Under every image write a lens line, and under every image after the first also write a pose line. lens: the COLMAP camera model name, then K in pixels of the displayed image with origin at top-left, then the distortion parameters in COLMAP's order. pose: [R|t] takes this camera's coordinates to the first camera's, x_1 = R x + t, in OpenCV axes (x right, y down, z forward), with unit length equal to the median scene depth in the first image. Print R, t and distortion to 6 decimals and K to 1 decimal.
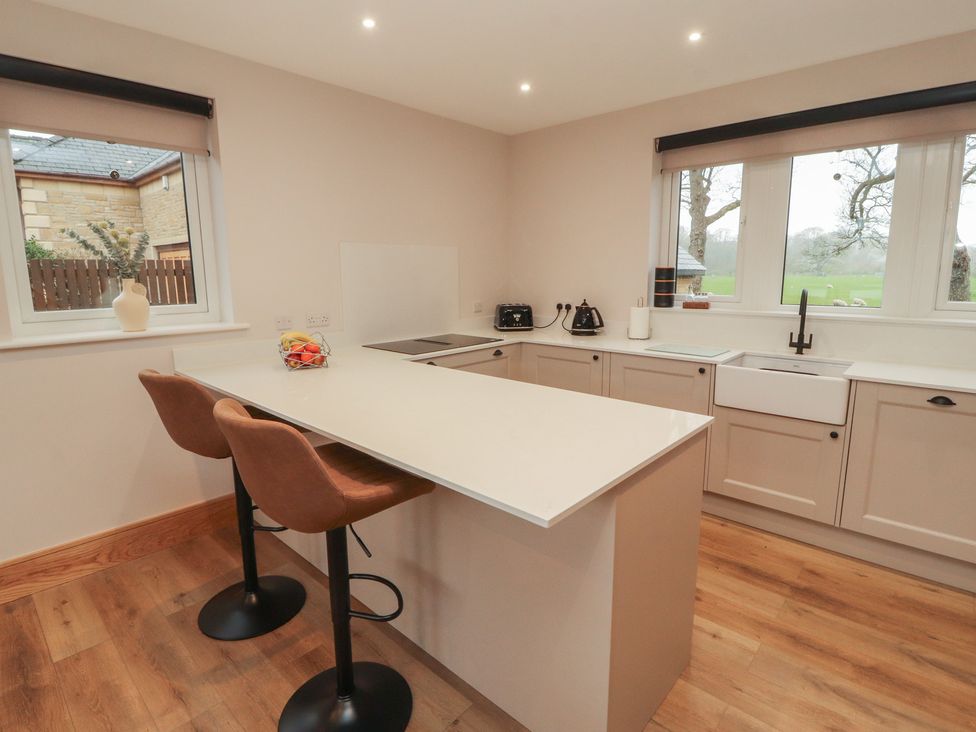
lens RADIAL K [[507.6, 0, 491.7], [0, 507.6, 352.9], [0, 0, 1]] dist [-0.002820, -0.009597]
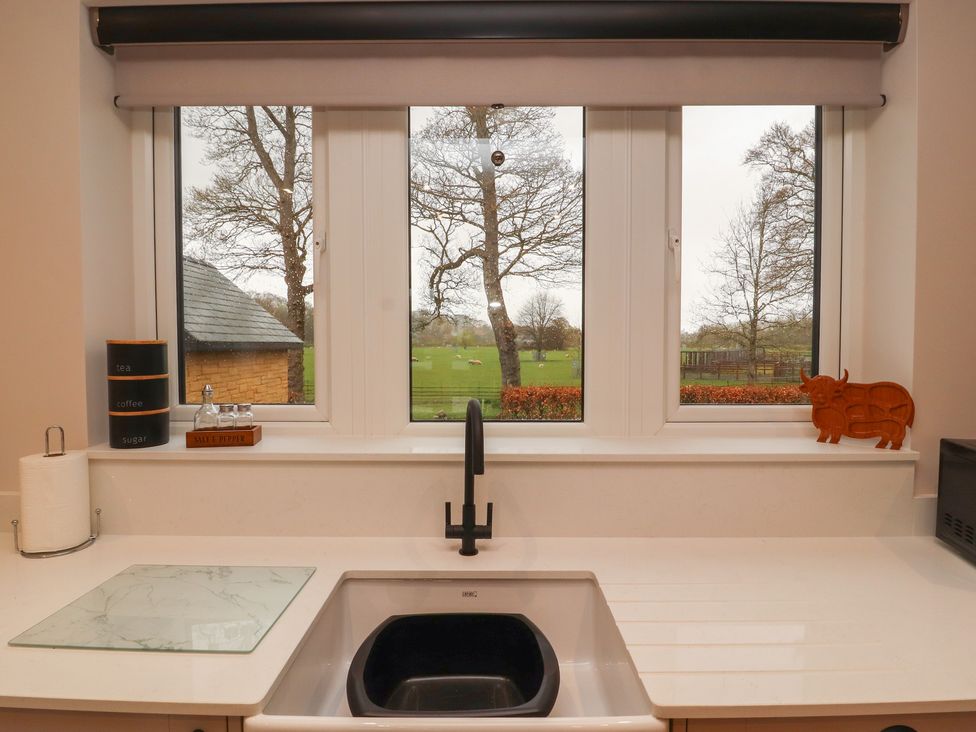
lens RADIAL K [[513.9, 0, 489.7], [0, 513.9, 360.9], [0, 0, 1]] dist [-0.000170, -0.013153]
pose [[0.746019, -0.019032, 0.665653, 0.299423], [0.102112, 0.991039, -0.086105, -0.099266], [-0.658050, 0.132207, 0.741277, 0.571005]]
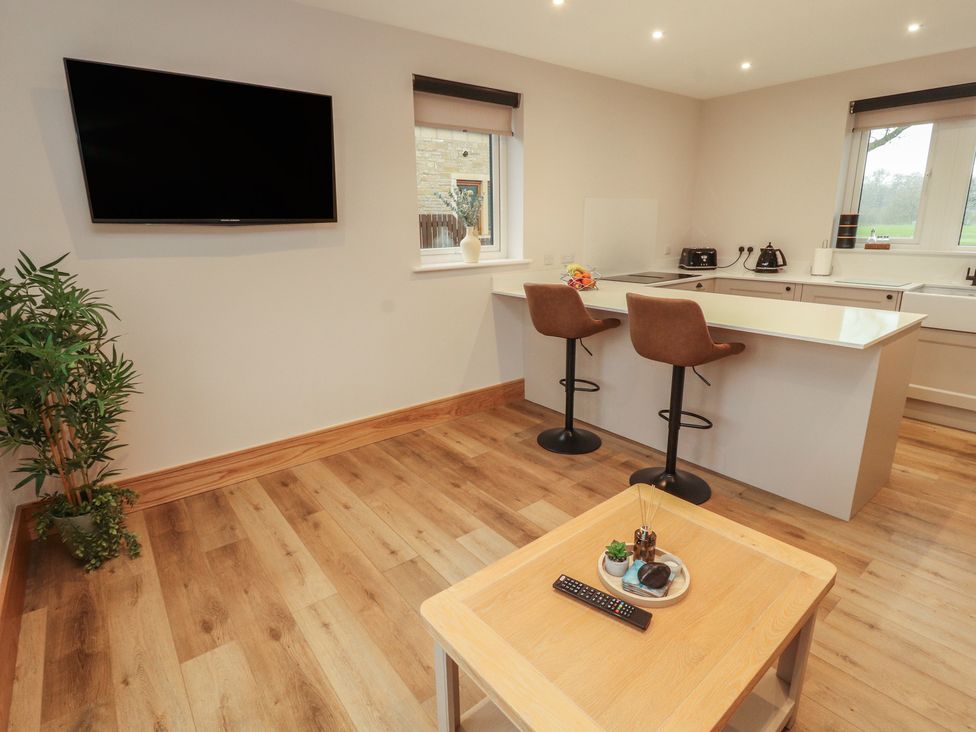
lens RADIAL K [[508.6, 0, 487.4], [0, 508.6, 359.5], [0, 0, 1]] dist [0.003135, -0.017164]
pose [[0.985595, 0.031102, -0.166238, -0.298438], [-0.014079, 0.994622, 0.102612, 0.062036], [0.168535, -0.098794, 0.980732, -0.350047]]
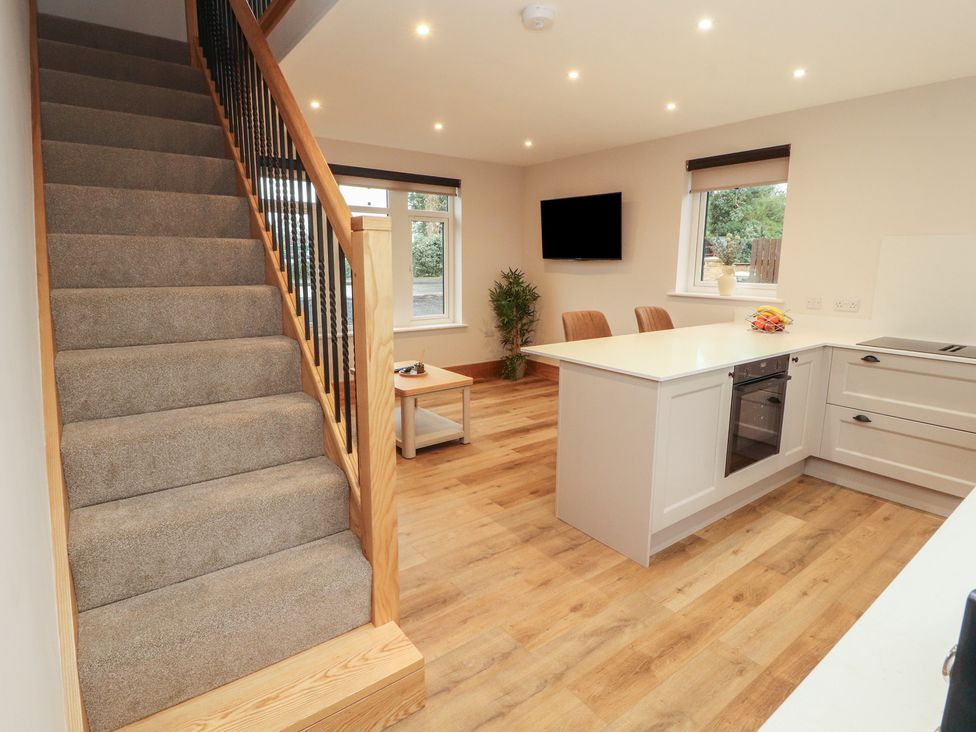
lens RADIAL K [[521.1, 0, 493.8], [0, 521.1, 352.1], [0, 0, 1]] dist [0.005108, -0.017104]
pose [[-0.183314, 0.174251, -0.967488, 0.900680], [-0.165387, 0.964670, 0.205080, -0.068090], [0.969042, 0.197604, -0.148019, 0.389968]]
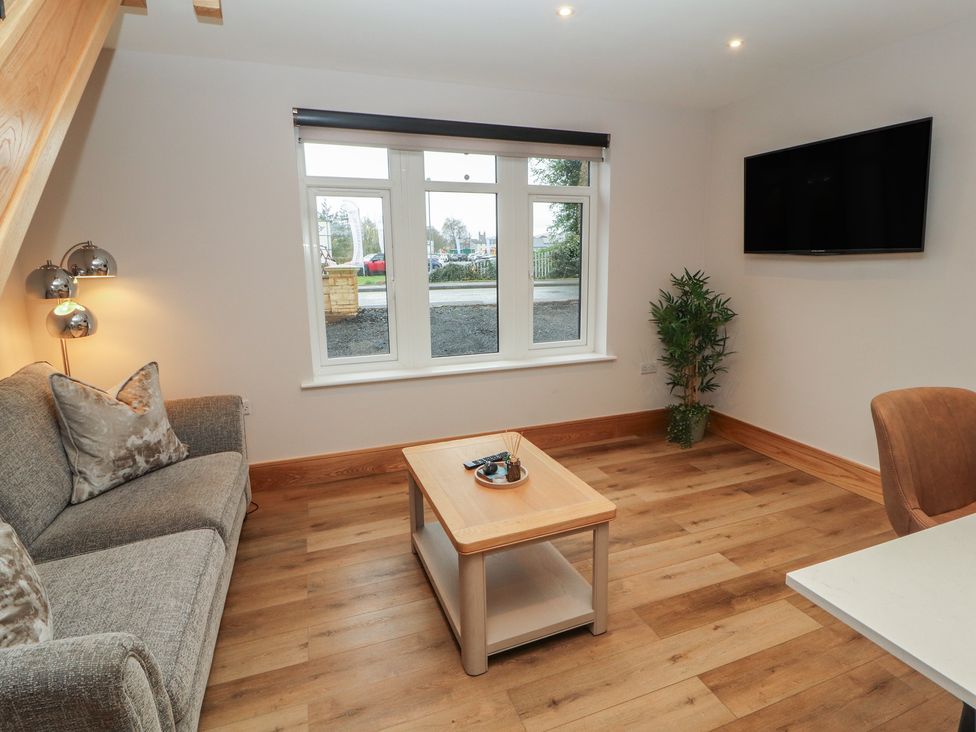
lens RADIAL K [[507.6, 0, 491.7], [0, 507.6, 352.9], [0, 0, 1]] dist [-0.002820, -0.009597]
pose [[-0.464745, 0.170490, -0.868876, 0.285834], [-0.124398, 0.958983, 0.254708, -0.042847], [0.876663, 0.226460, -0.424474, 0.257736]]
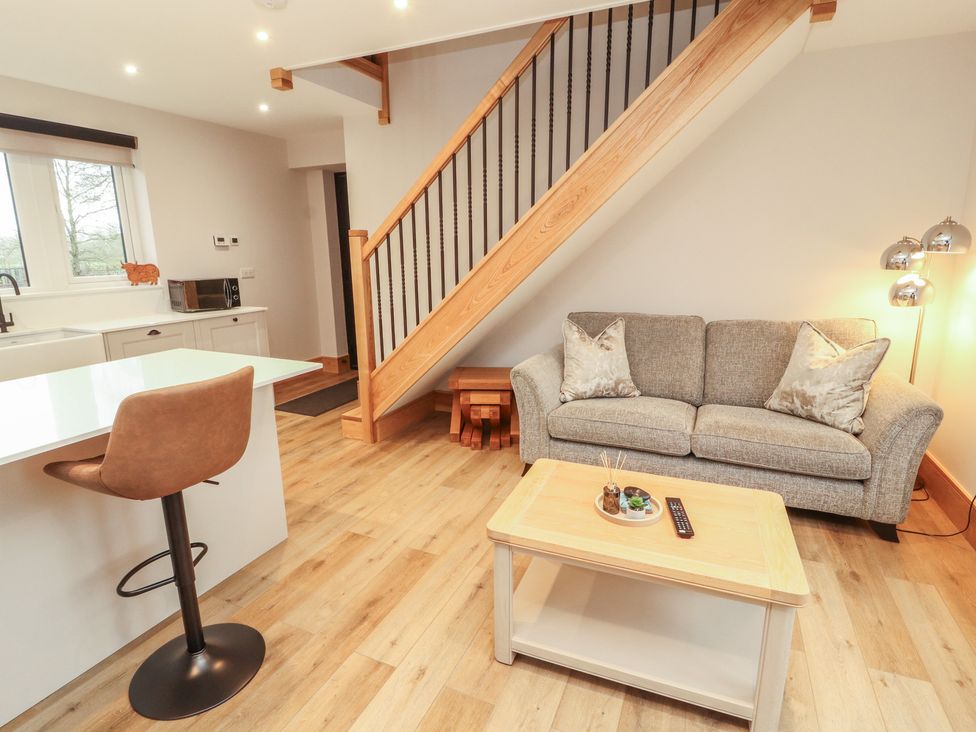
lens RADIAL K [[505.8, 0, 488.5], [0, 505.8, 361.7], [0, 0, 1]] dist [0.001219, -0.013258]
pose [[-0.310023, -0.196330, 0.930237, -0.649343], [0.165523, 0.952356, 0.256163, -0.036325], [-0.936209, 0.233393, -0.262755, 0.271482]]
